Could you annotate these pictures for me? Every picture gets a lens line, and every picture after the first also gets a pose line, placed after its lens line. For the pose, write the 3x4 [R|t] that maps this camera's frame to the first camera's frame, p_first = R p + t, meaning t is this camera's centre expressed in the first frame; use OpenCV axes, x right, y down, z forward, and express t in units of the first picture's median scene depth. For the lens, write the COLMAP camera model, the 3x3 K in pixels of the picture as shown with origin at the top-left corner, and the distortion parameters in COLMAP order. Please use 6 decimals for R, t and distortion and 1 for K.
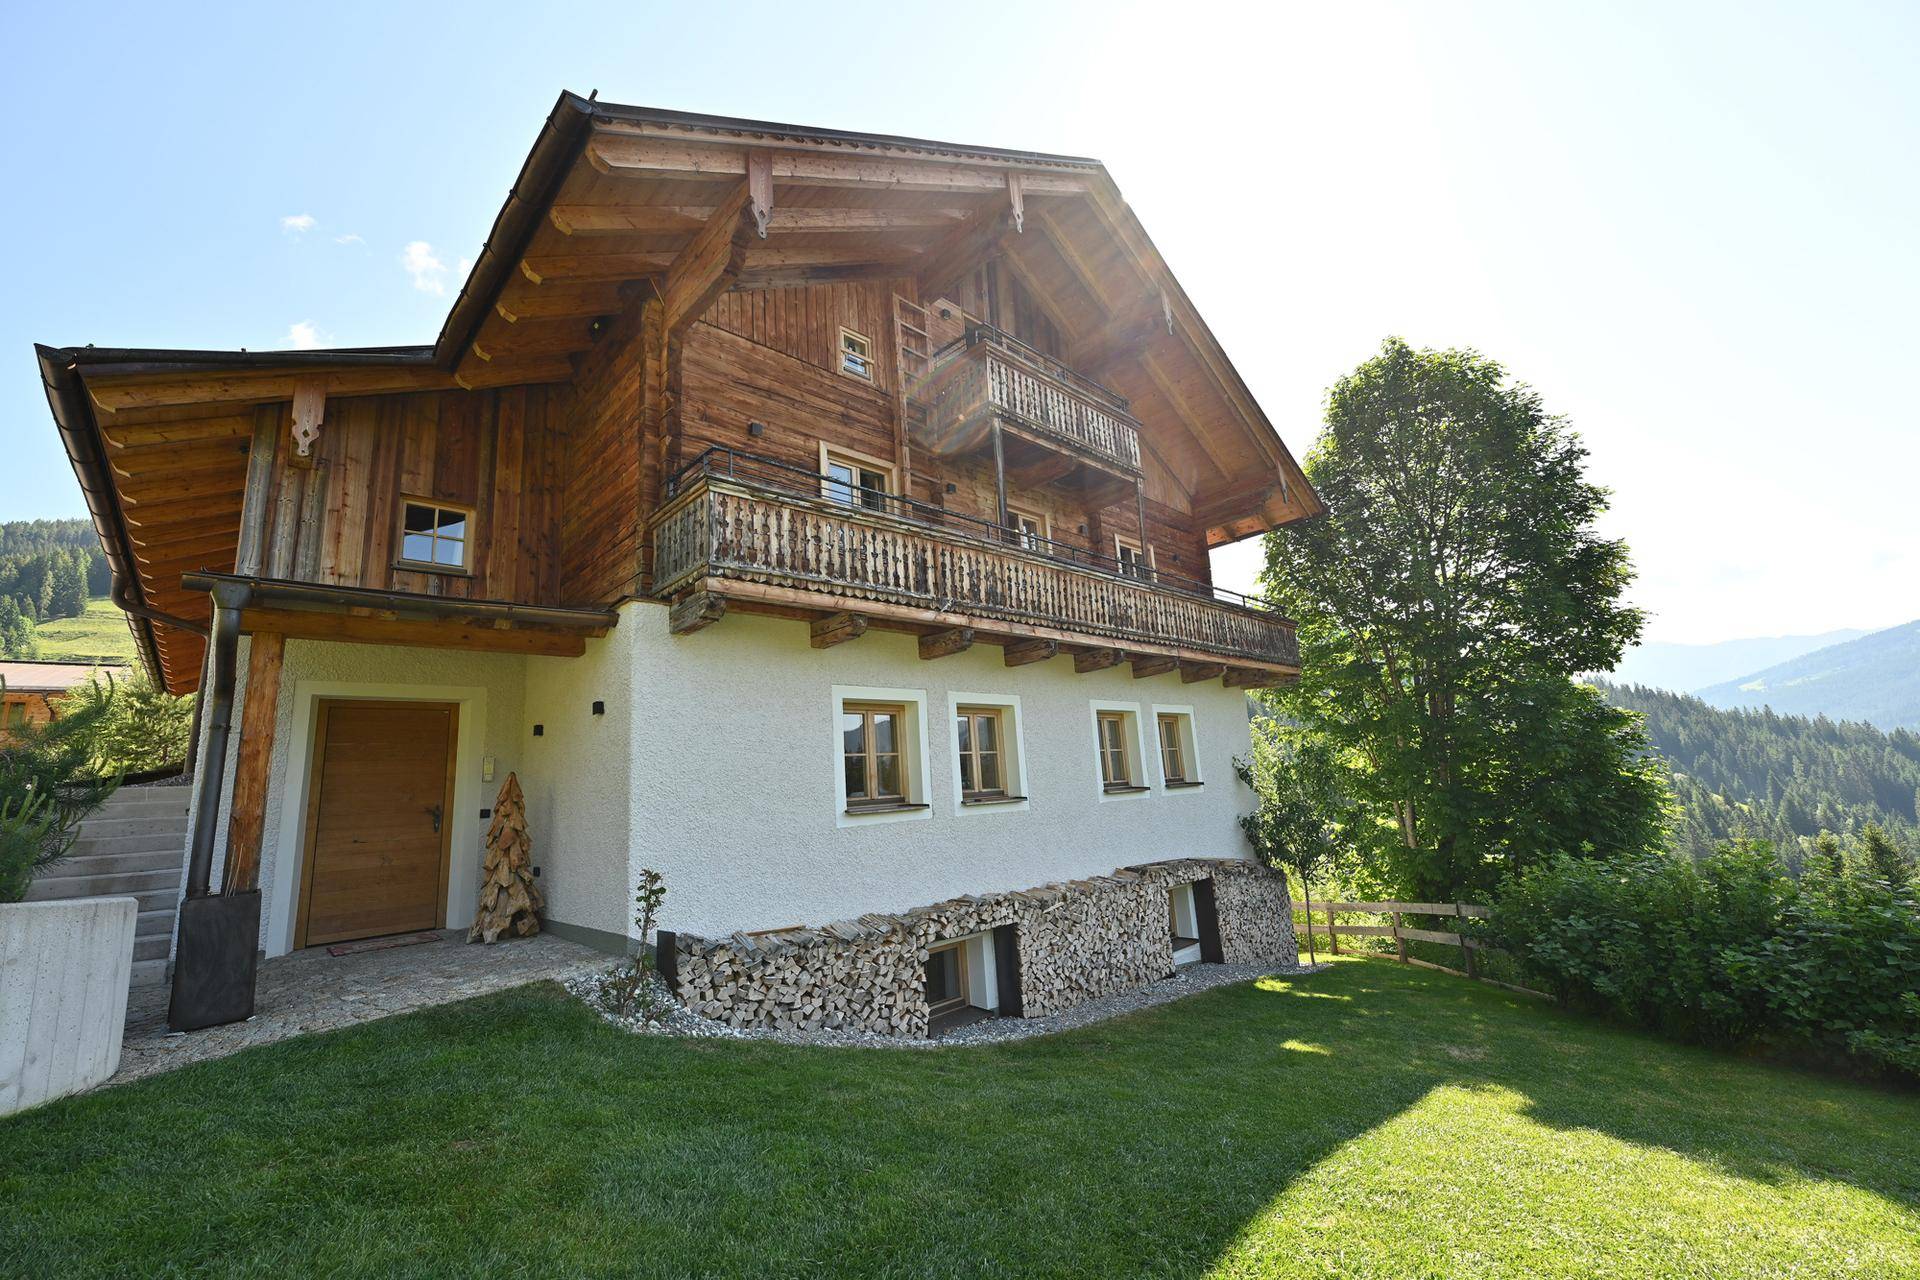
lens RADIAL K [[767.3, 0, 962.1], [0, 767.3, 634.0], [0, 0, 1]] dist [0.000182, -0.000336]
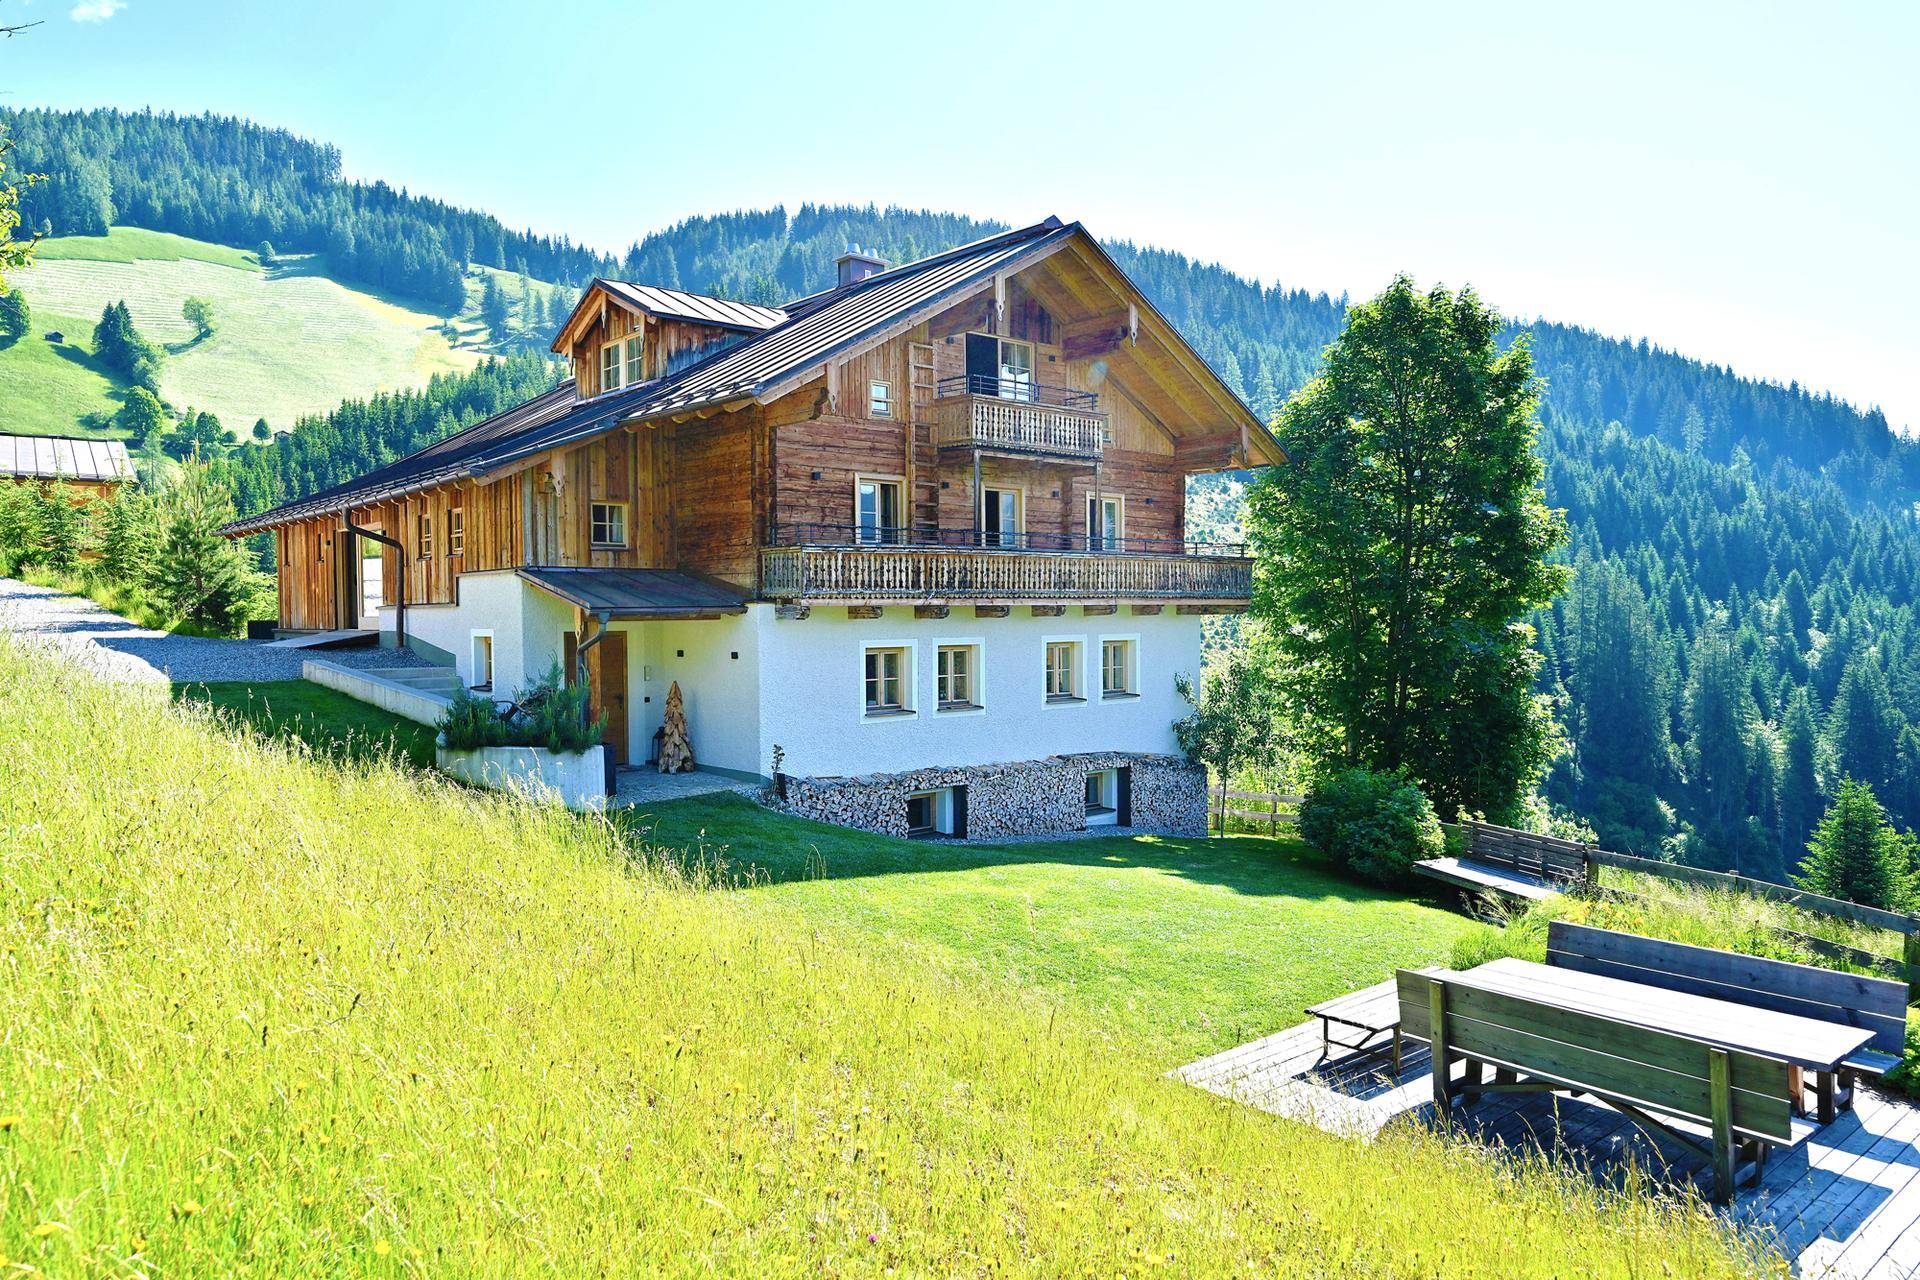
lens RADIAL K [[1277.6, 0, 957.5], [0, 1277.6, 637.8], [0, 0, 1]] dist [0.000398, -0.002428]
pose [[0.997055, 0.063253, -0.043364, 0.149384], [-0.051808, 0.972452, 0.227275, -0.537533], [0.056545, -0.224359, 0.972865, -1.556633]]
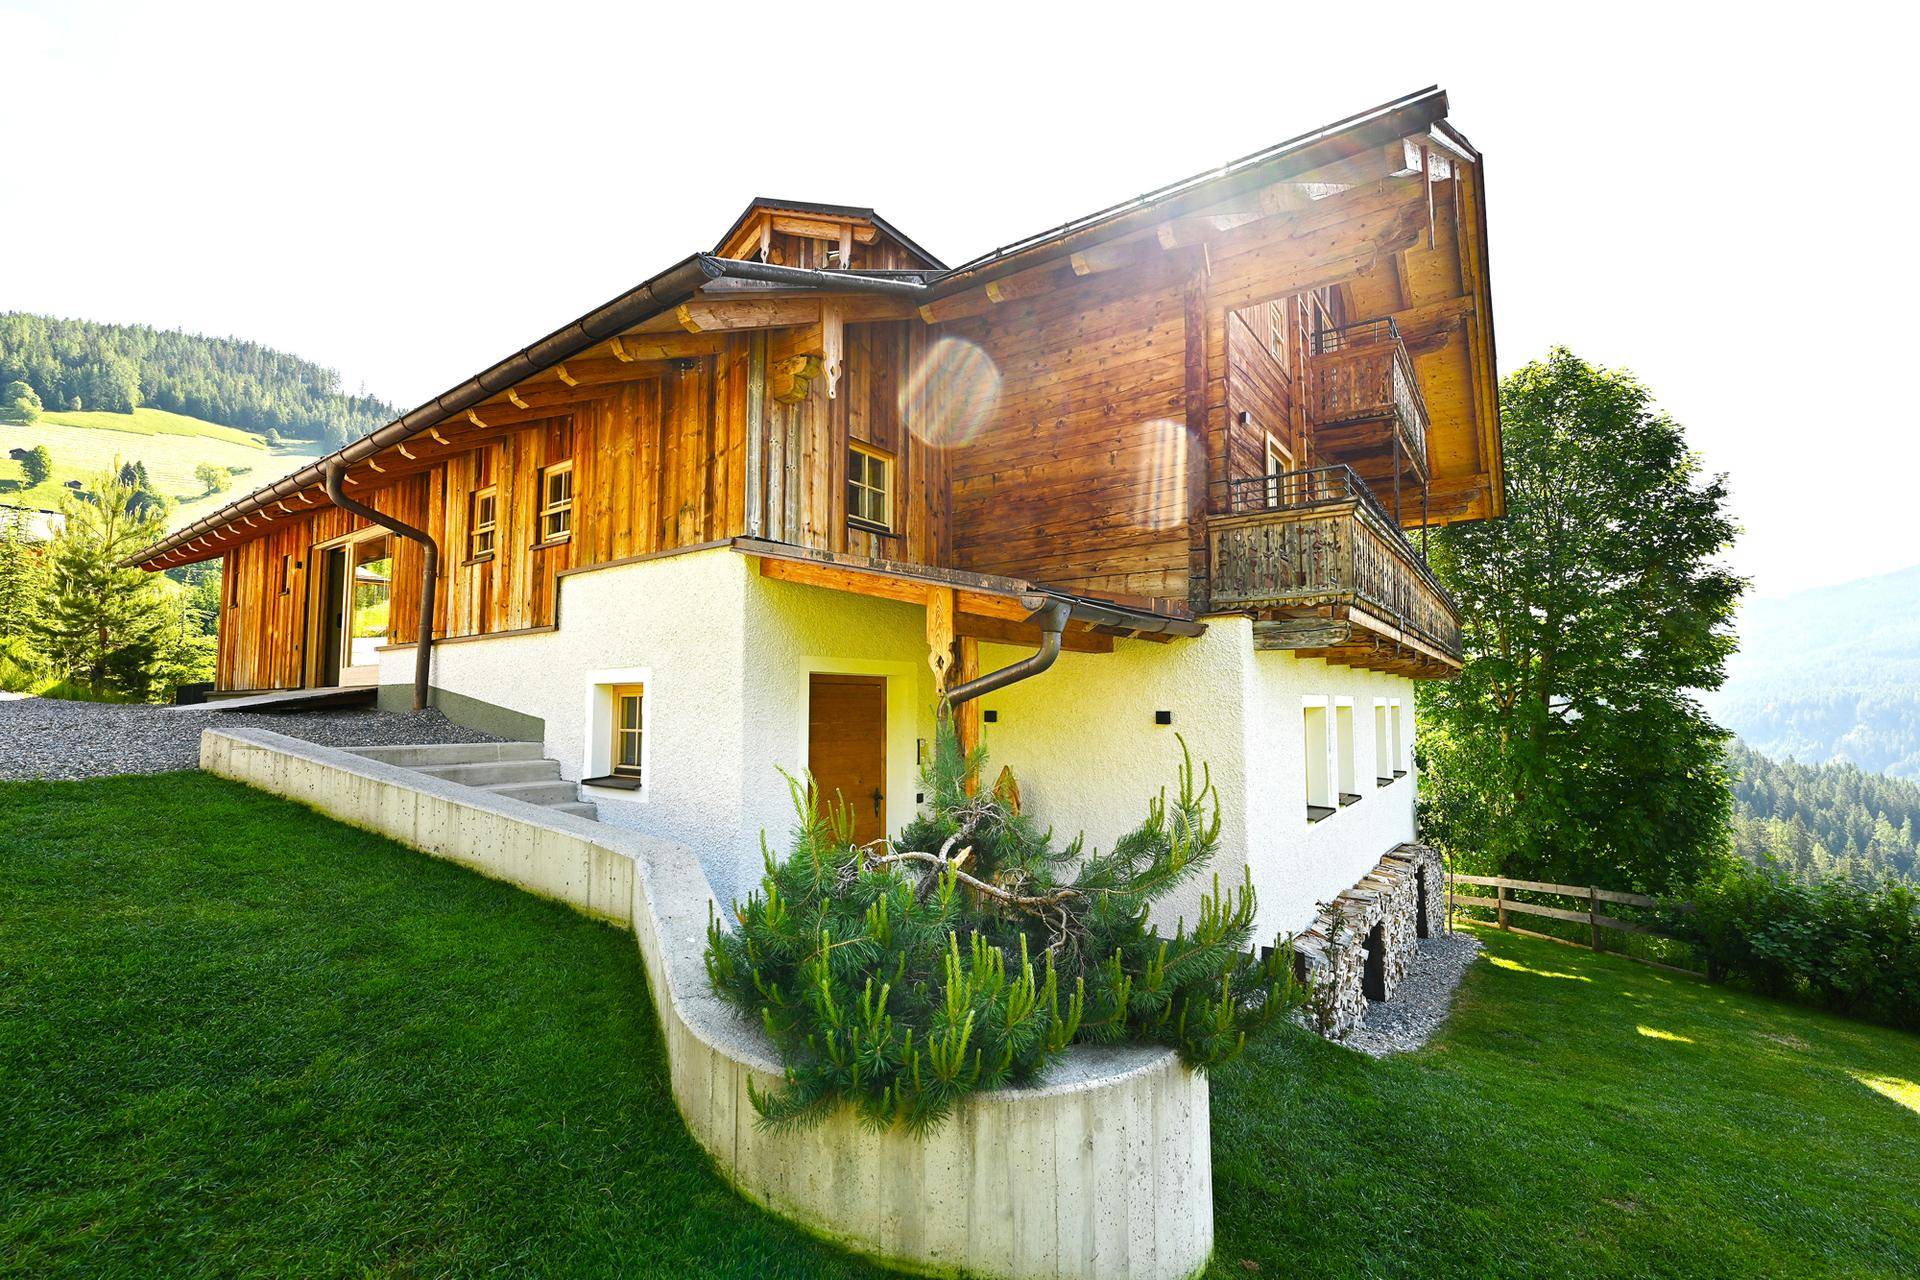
lens RADIAL K [[807.4, 0, 970.4], [0, 807.4, 643.2], [0, 0, 1]] dist [-0.001067, -0.000163]
pose [[0.980285, 0.082371, 0.179603, -0.732869], [-0.103908, 0.988032, 0.113997, -0.069920], [-0.168063, -0.130412, 0.977112, 0.048039]]
